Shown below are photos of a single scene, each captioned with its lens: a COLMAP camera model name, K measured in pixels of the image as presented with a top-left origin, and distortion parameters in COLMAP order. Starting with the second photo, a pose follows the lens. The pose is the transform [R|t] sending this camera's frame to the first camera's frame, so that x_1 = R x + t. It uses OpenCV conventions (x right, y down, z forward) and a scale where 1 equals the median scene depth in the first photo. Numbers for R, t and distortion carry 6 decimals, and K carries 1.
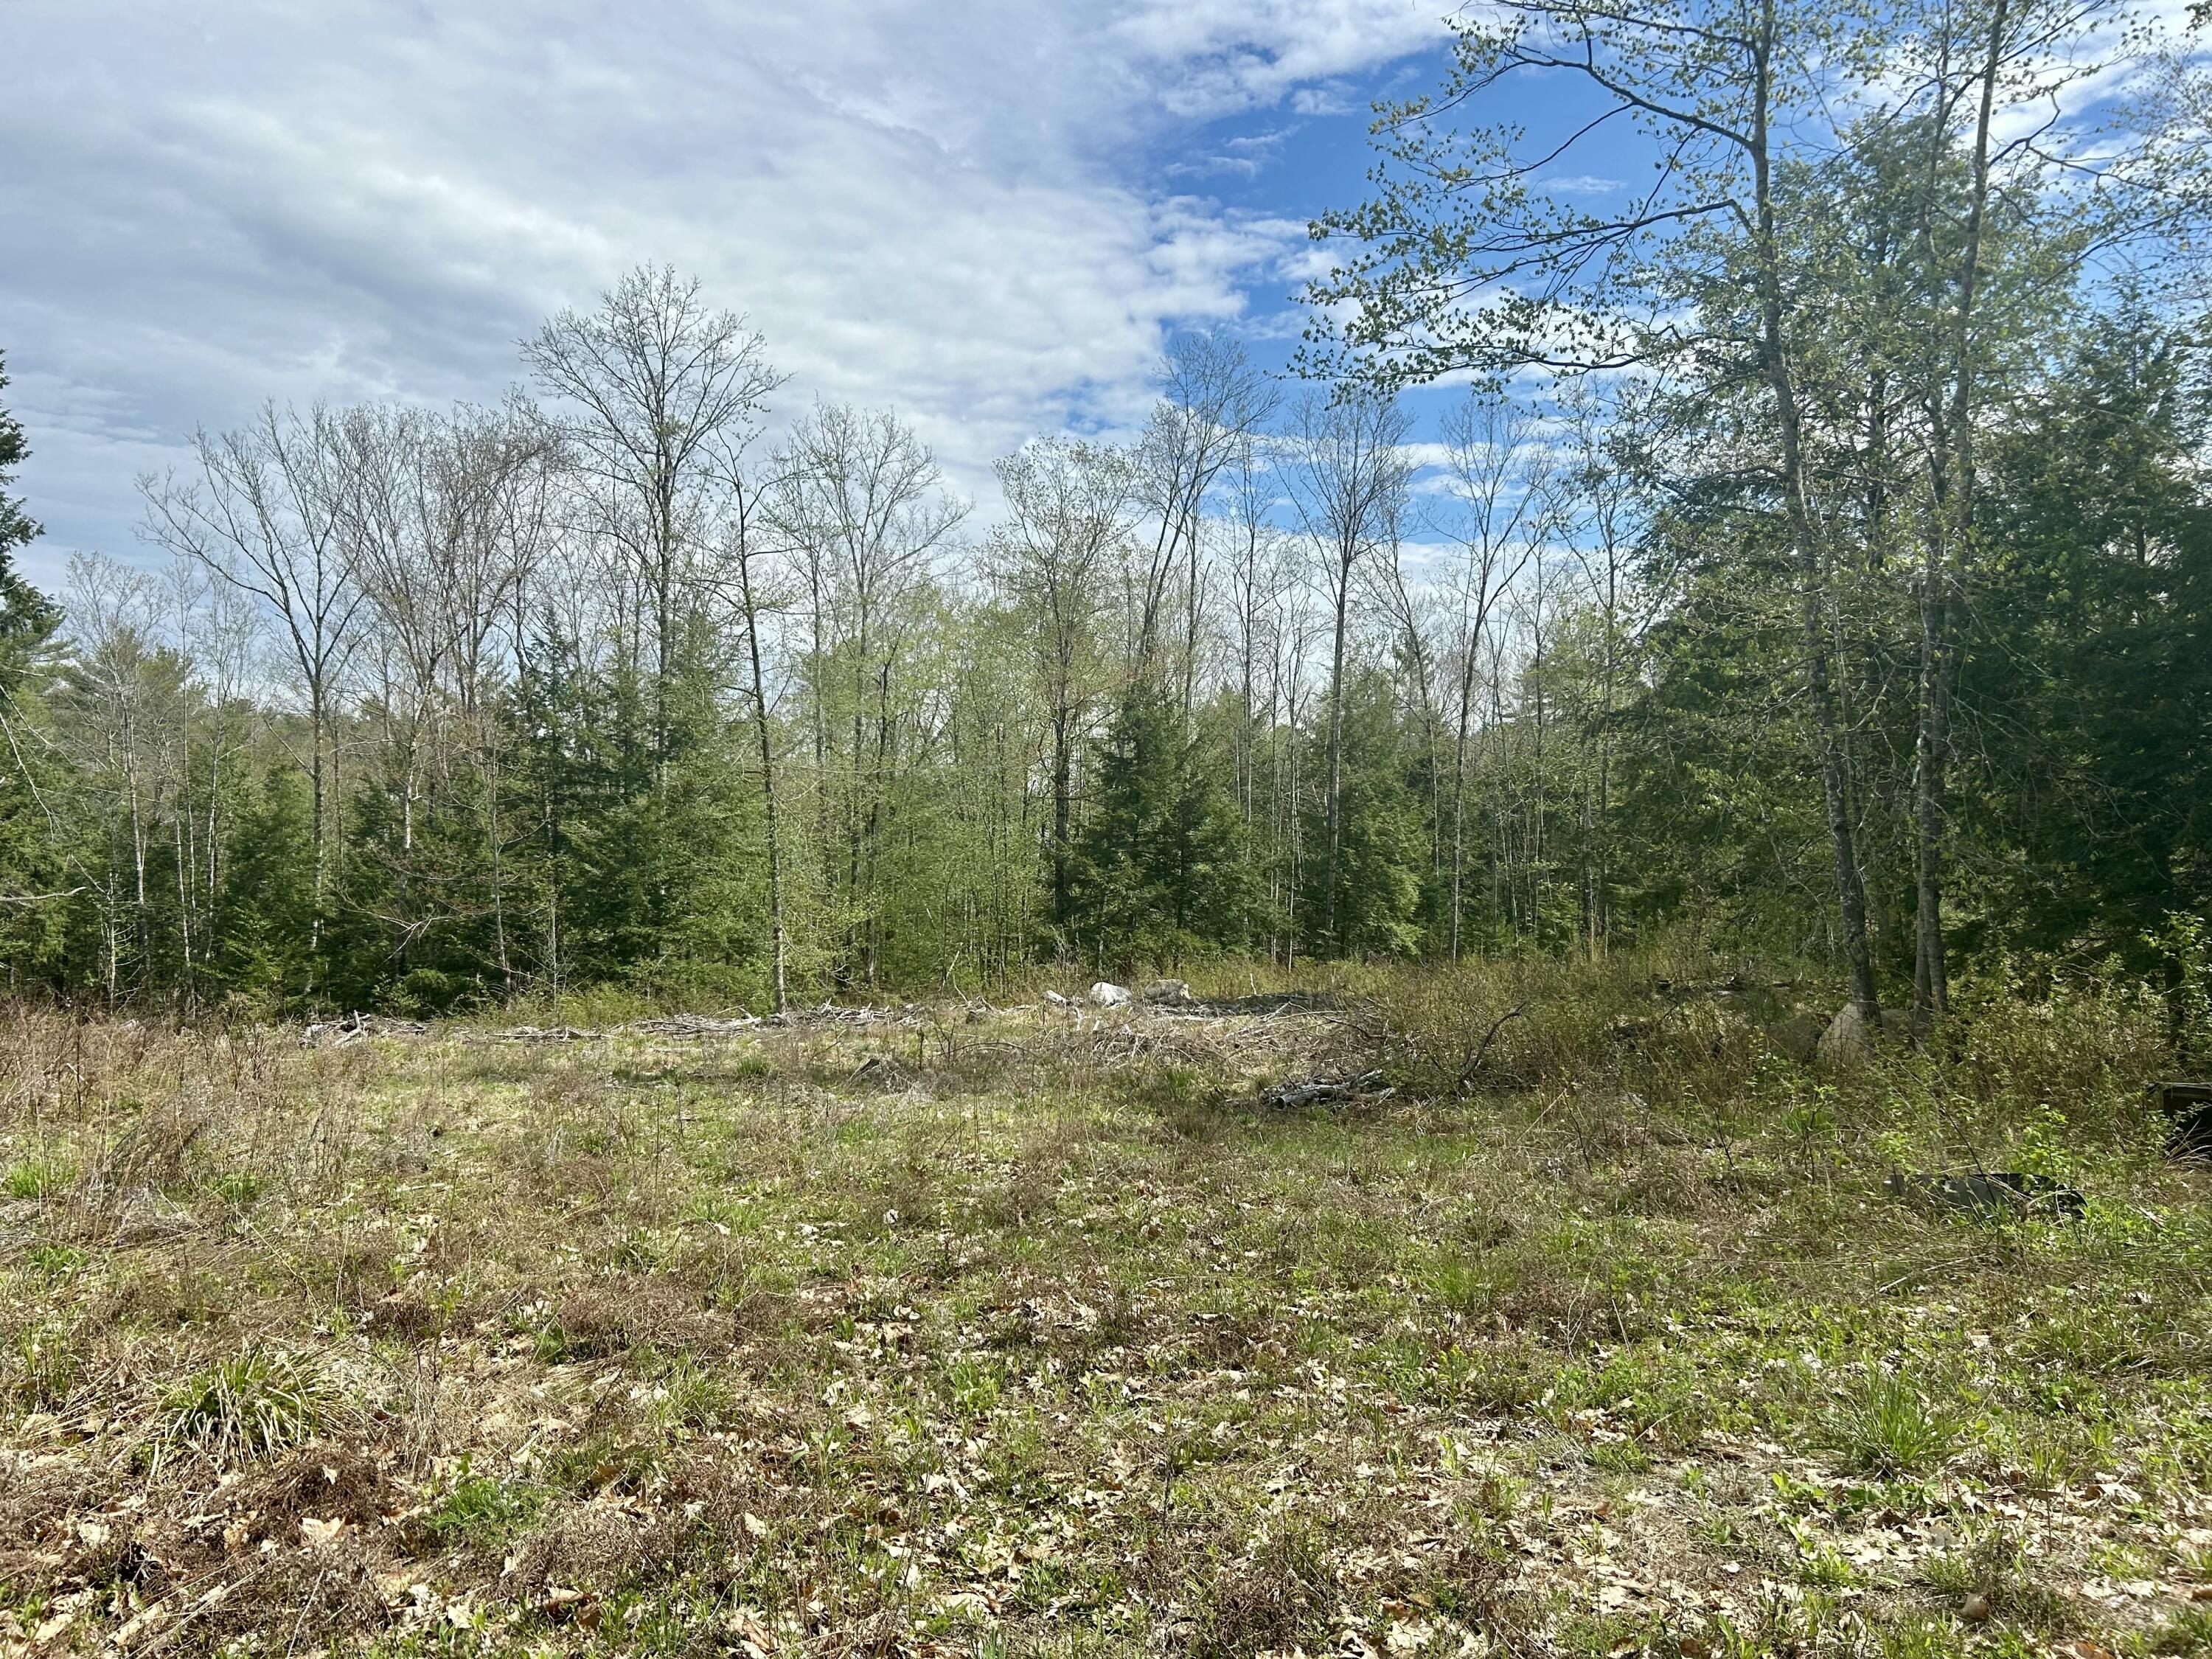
lens RADIAL K [[1666.9, 0, 1106.7], [0, 1666.9, 808.2], [0, 0, 1]] dist [0.058308, -0.060838]
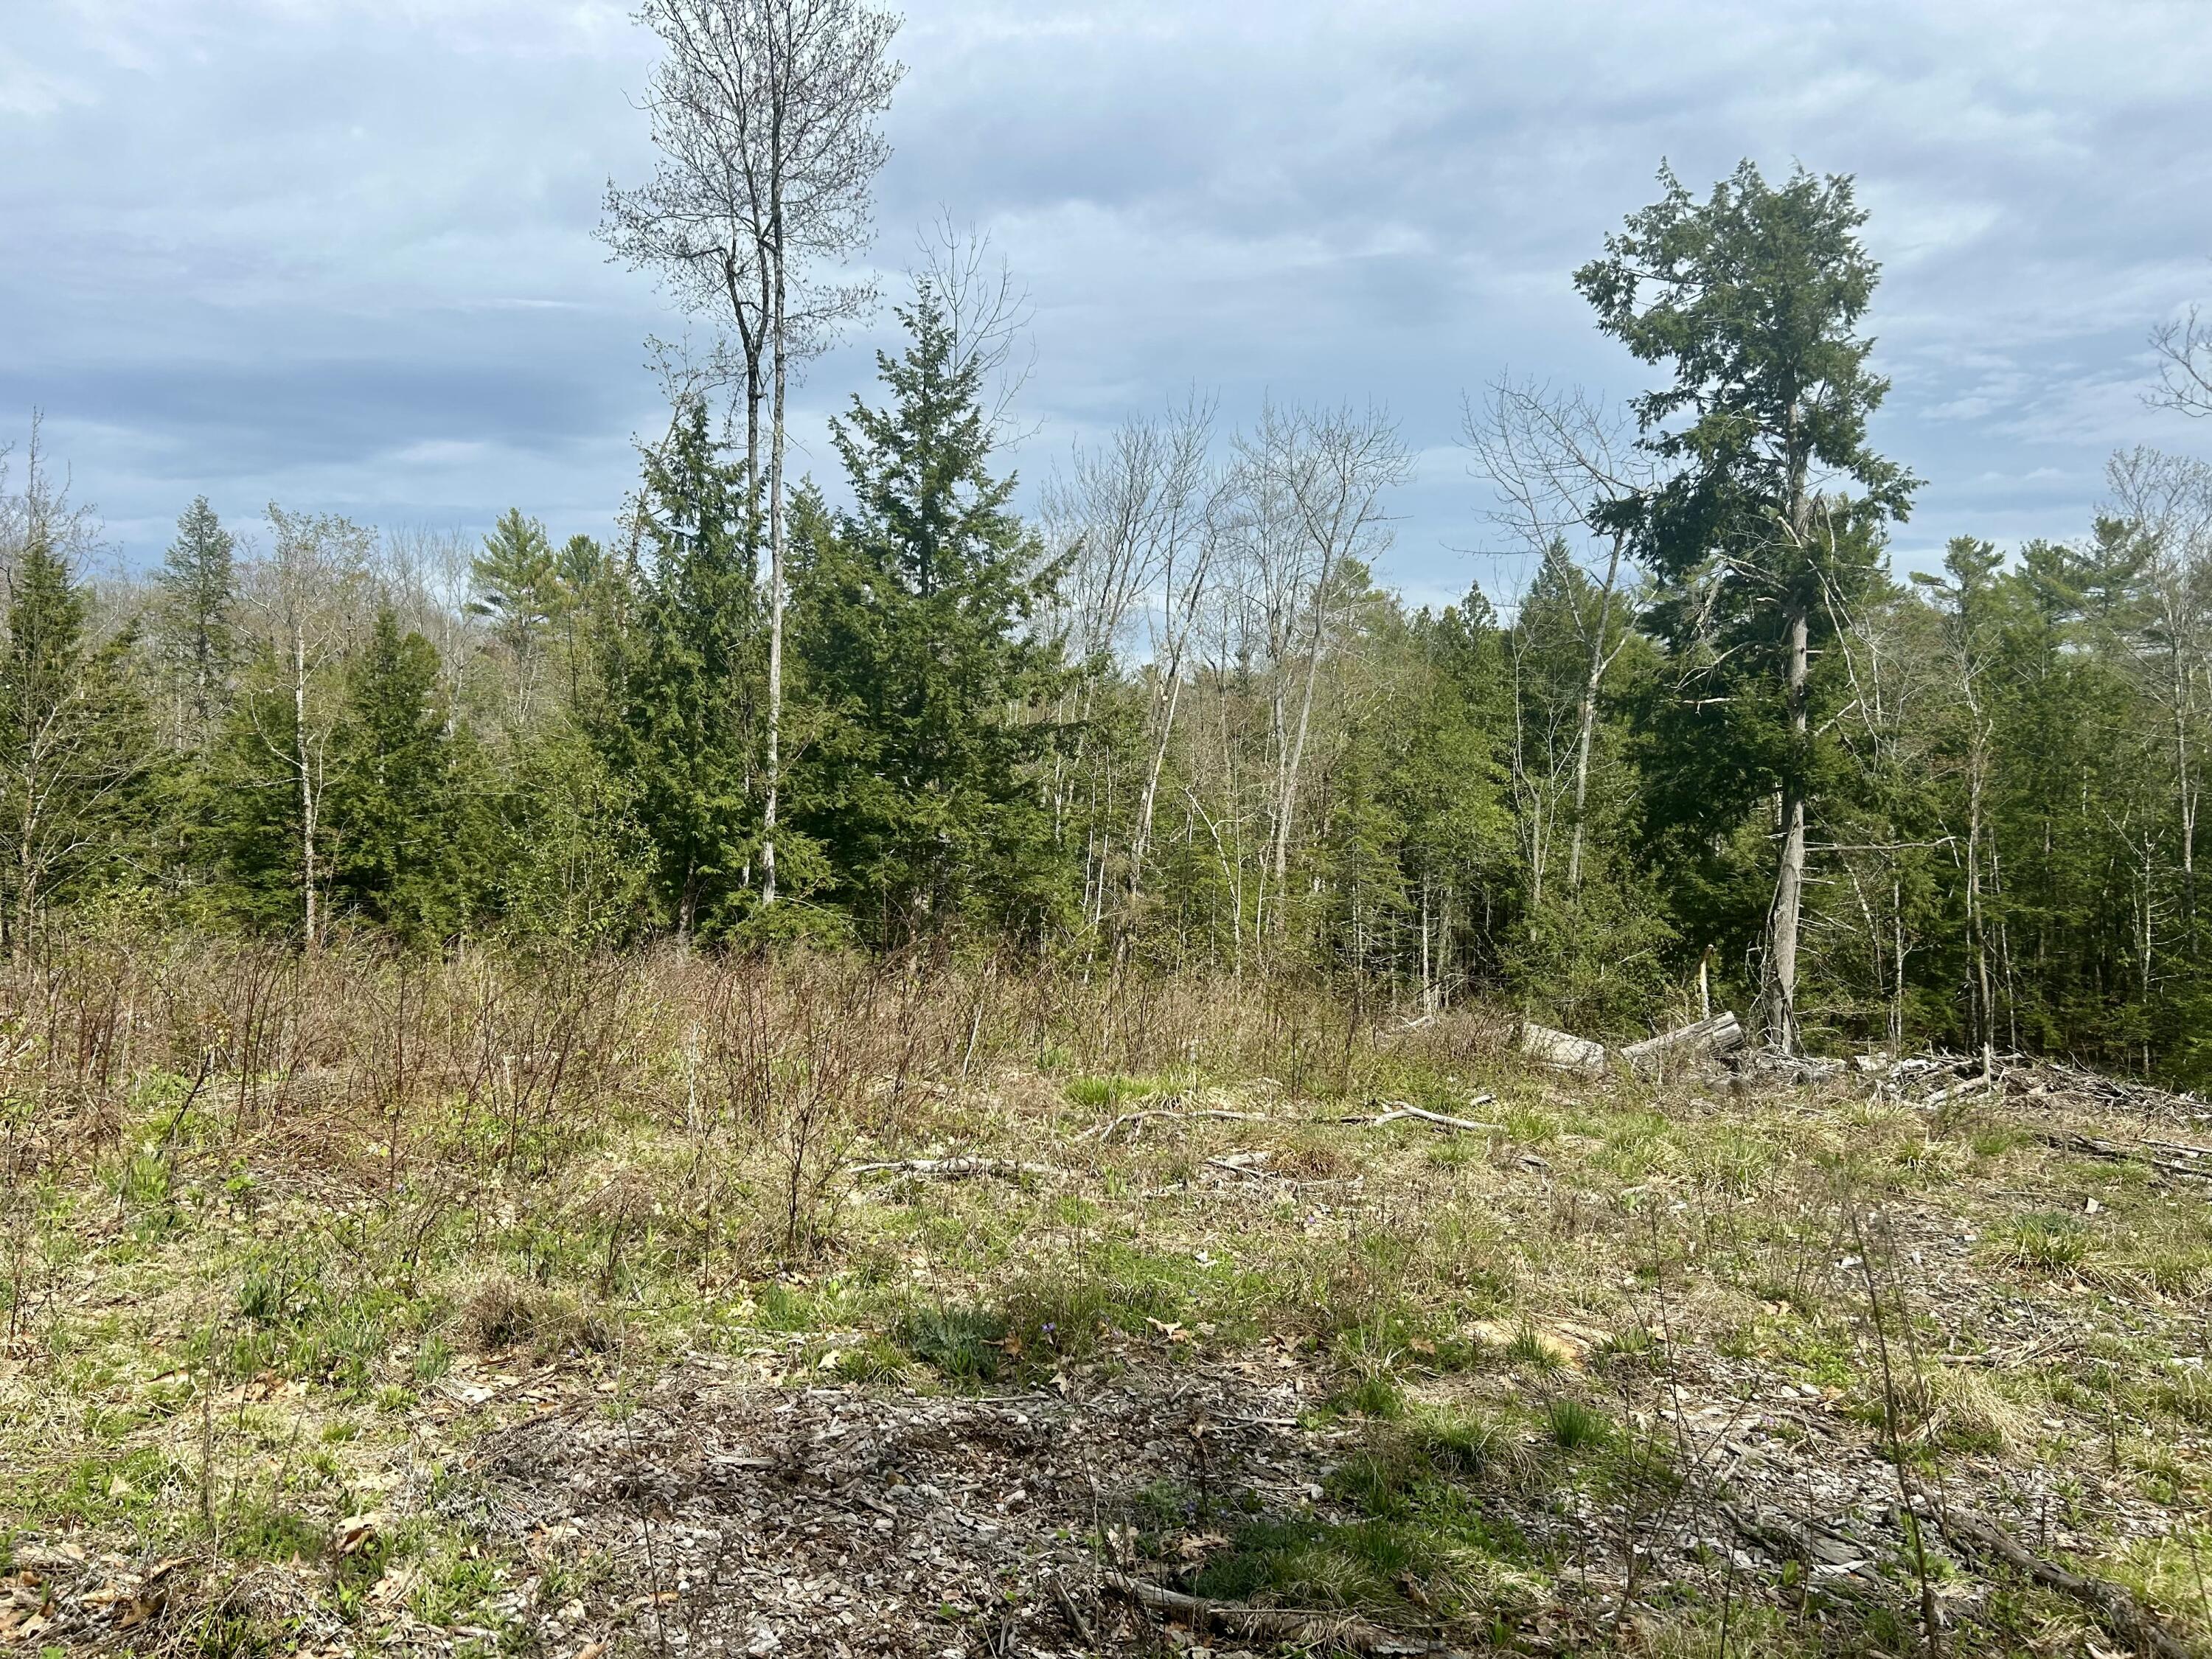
lens RADIAL K [[1666.9, 0, 1113.2], [0, 1666.9, 820.2], [0, 0, 1]] dist [0.058308, -0.060838]
pose [[0.377431, 0.009839, -0.925986, -0.020061], [0.010900, 0.999827, 0.015066, 0.016434], [0.925974, -0.015779, 0.377258, 0.243365]]
